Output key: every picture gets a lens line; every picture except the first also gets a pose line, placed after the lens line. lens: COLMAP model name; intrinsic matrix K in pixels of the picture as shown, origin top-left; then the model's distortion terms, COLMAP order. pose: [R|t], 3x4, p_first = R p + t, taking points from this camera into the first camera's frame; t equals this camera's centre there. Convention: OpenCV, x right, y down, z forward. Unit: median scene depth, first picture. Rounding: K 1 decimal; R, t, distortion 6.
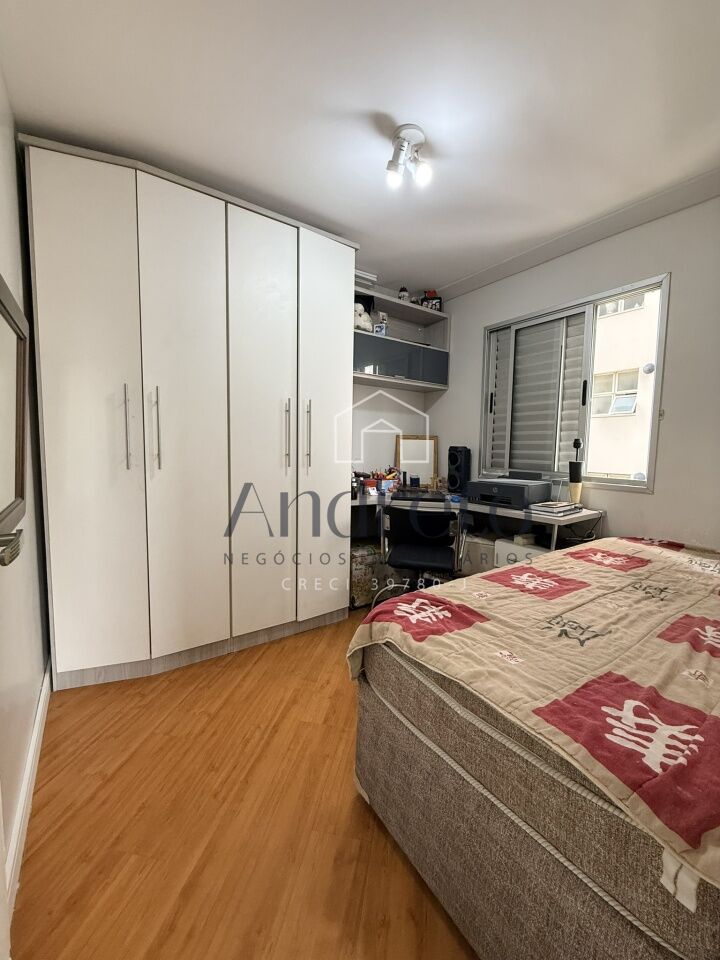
lens RADIAL K [[383.8, 0, 360.0], [0, 383.8, 480.0], [0, 0, 1]] dist [0.000802, -0.003559]
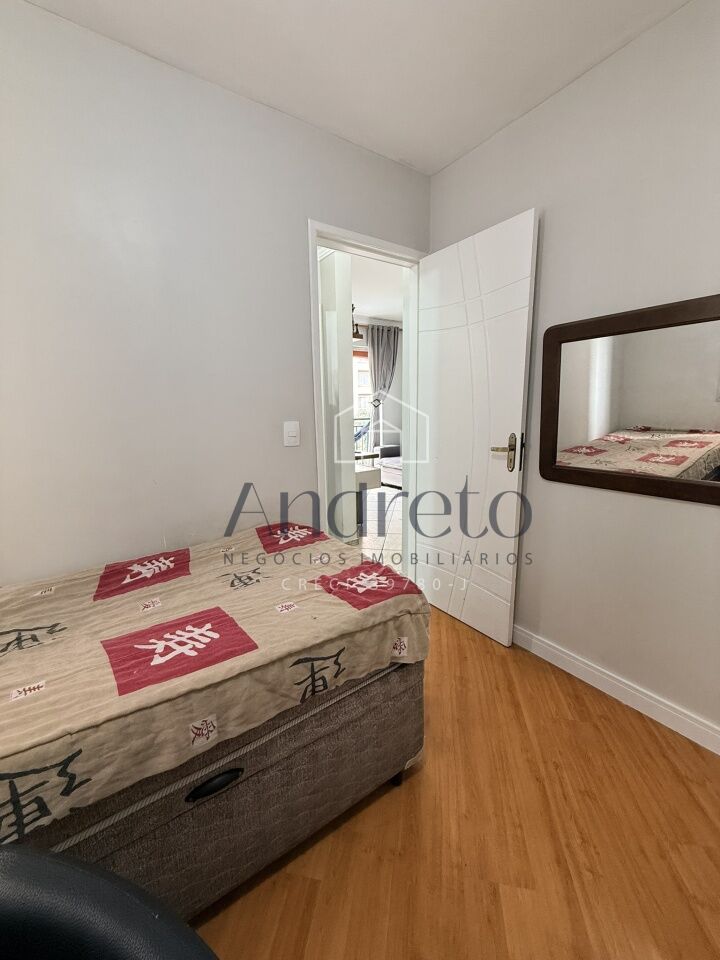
lens RADIAL K [[383.8, 0, 360.0], [0, 383.8, 480.0], [0, 0, 1]] dist [0.000802, -0.003559]
pose [[-0.999032, -0.024307, -0.036661, 0.206368], [-0.035530, 0.937267, 0.346797, -0.231794], [0.025932, 0.347764, -0.937223, 1.688351]]
